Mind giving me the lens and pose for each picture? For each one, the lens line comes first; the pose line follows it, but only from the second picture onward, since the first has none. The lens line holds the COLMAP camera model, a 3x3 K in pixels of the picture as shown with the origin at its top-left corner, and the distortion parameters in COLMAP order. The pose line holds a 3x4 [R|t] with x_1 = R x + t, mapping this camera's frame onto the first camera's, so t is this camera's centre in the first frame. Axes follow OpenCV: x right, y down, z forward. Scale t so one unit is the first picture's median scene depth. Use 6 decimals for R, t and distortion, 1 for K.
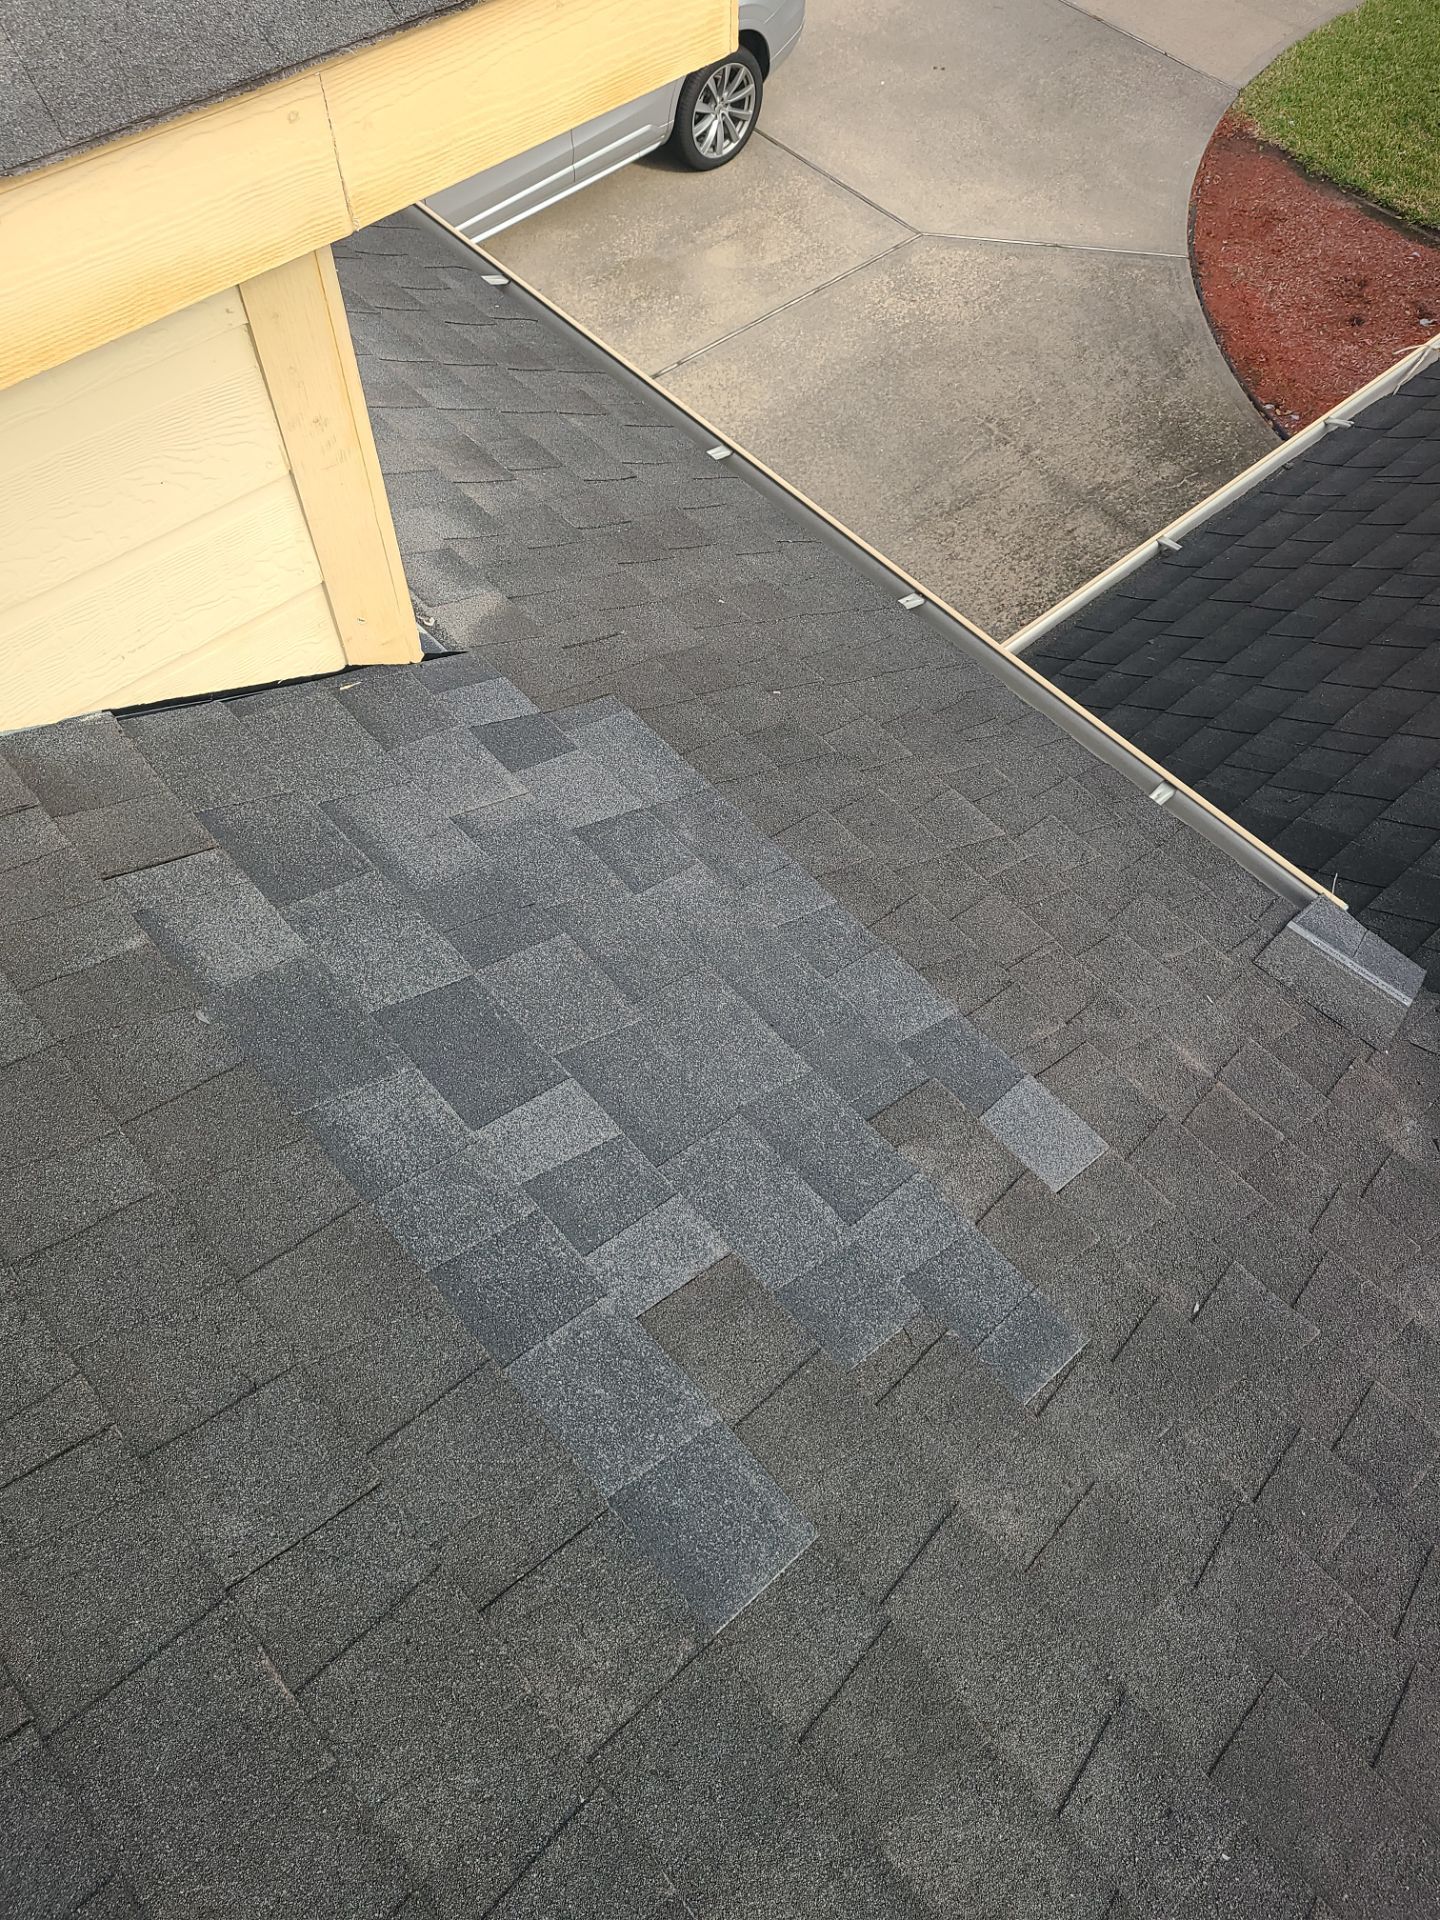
lens RADIAL K [[1435.2, 0, 716.0], [0, 1435.2, 963.4], [0, 0, 1]] dist [0.023115, -0.008516]
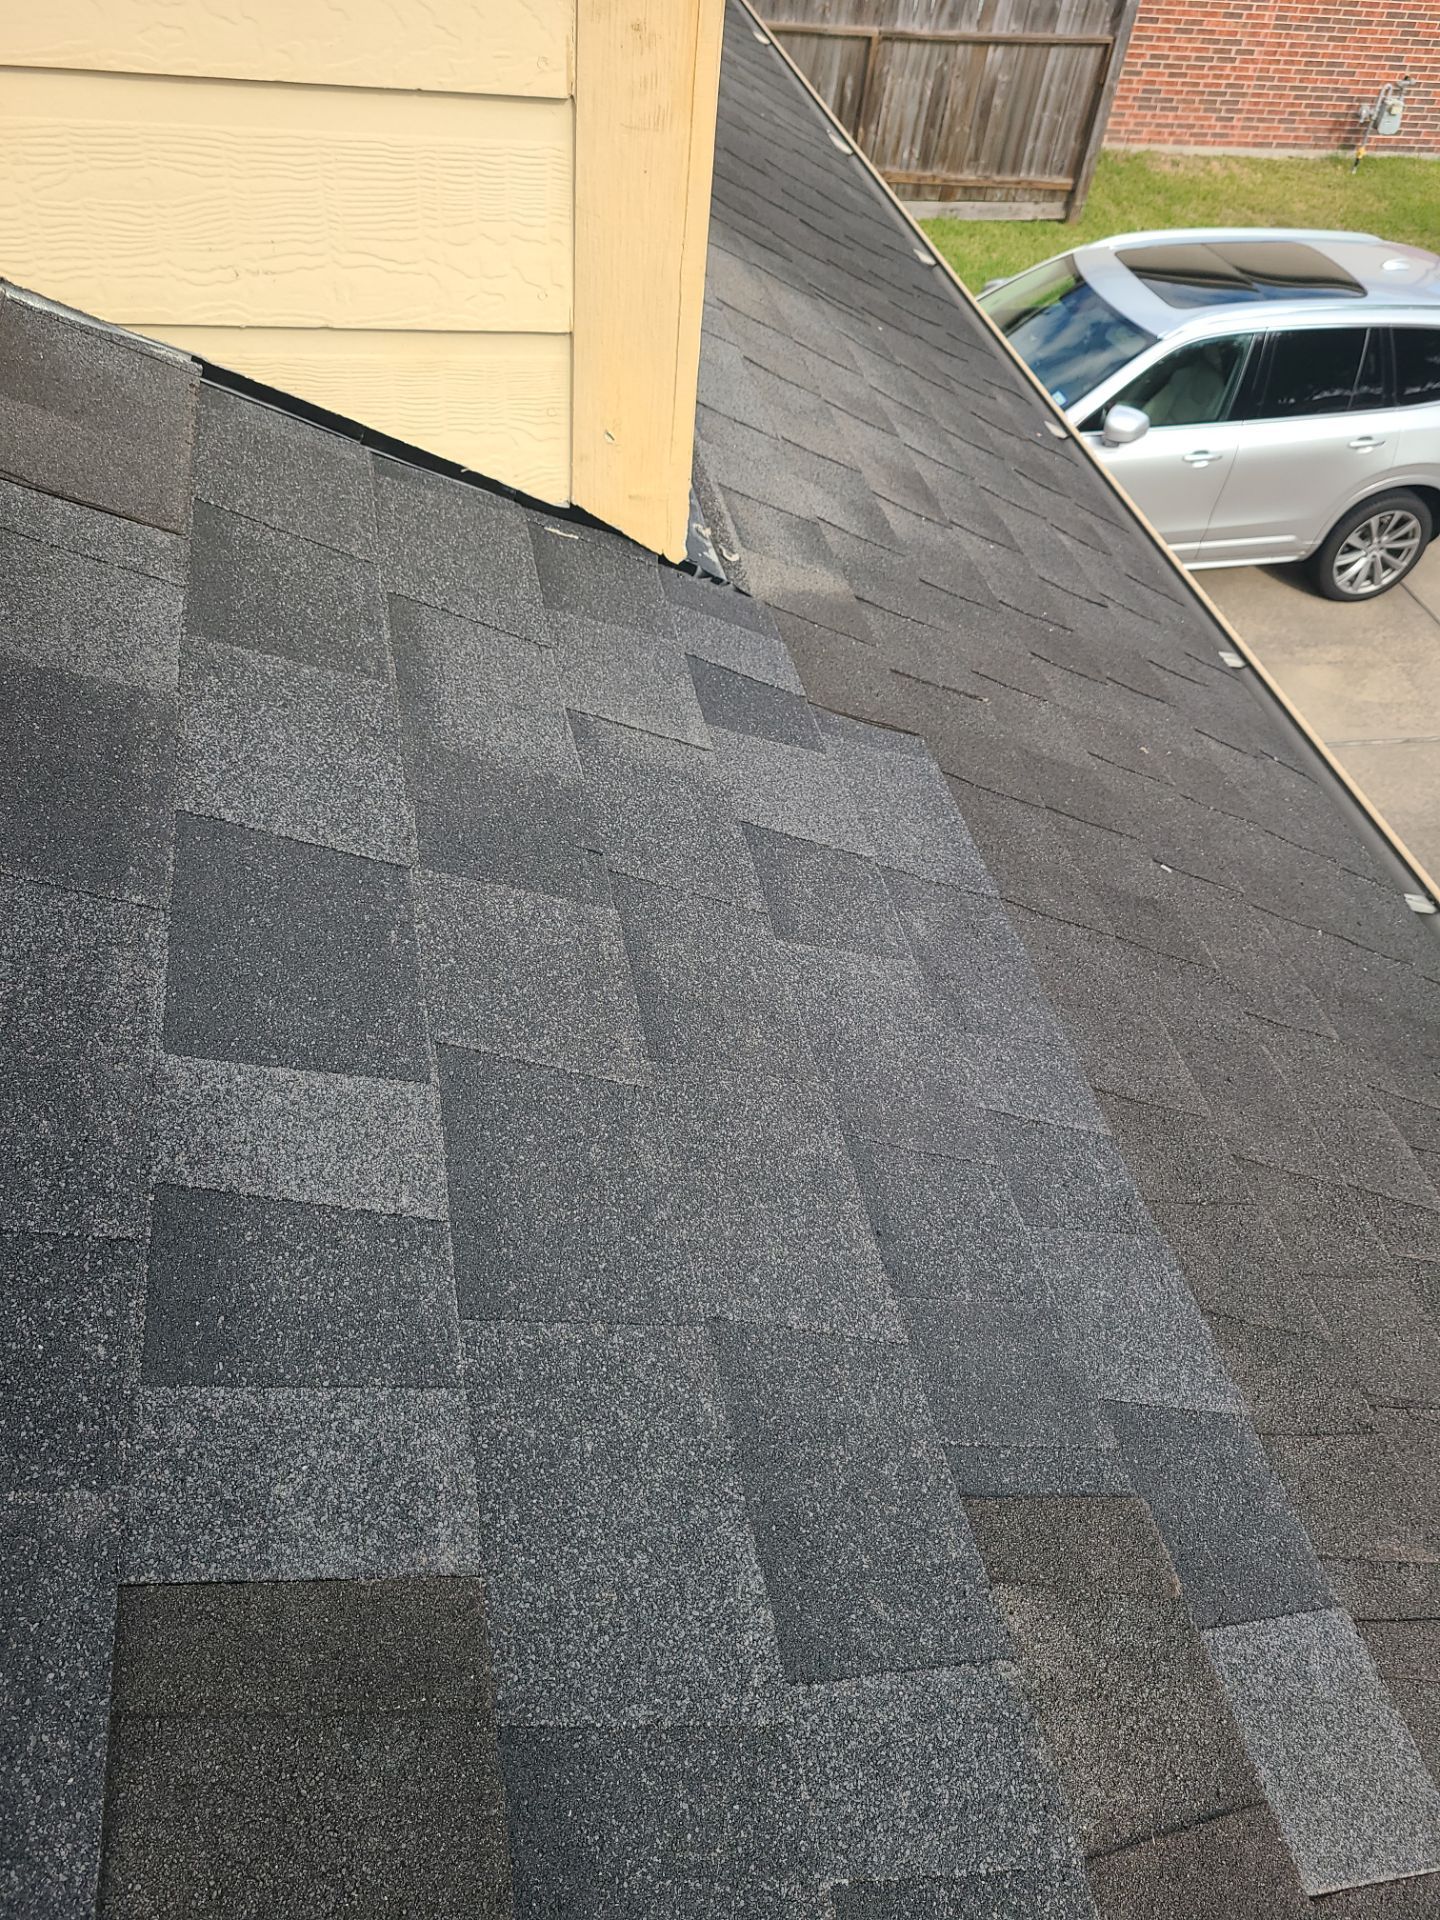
lens RADIAL K [[1435.2, 0, 726.4], [0, 1435.2, 953.7], [0, 0, 1]] dist [0.023115, -0.008516]
pose [[0.867656, 0.397335, -0.298829, 0.097423], [-0.461359, 0.867465, -0.186149, 0.071438], [0.185260, 0.299381, 0.935975, 0.449632]]
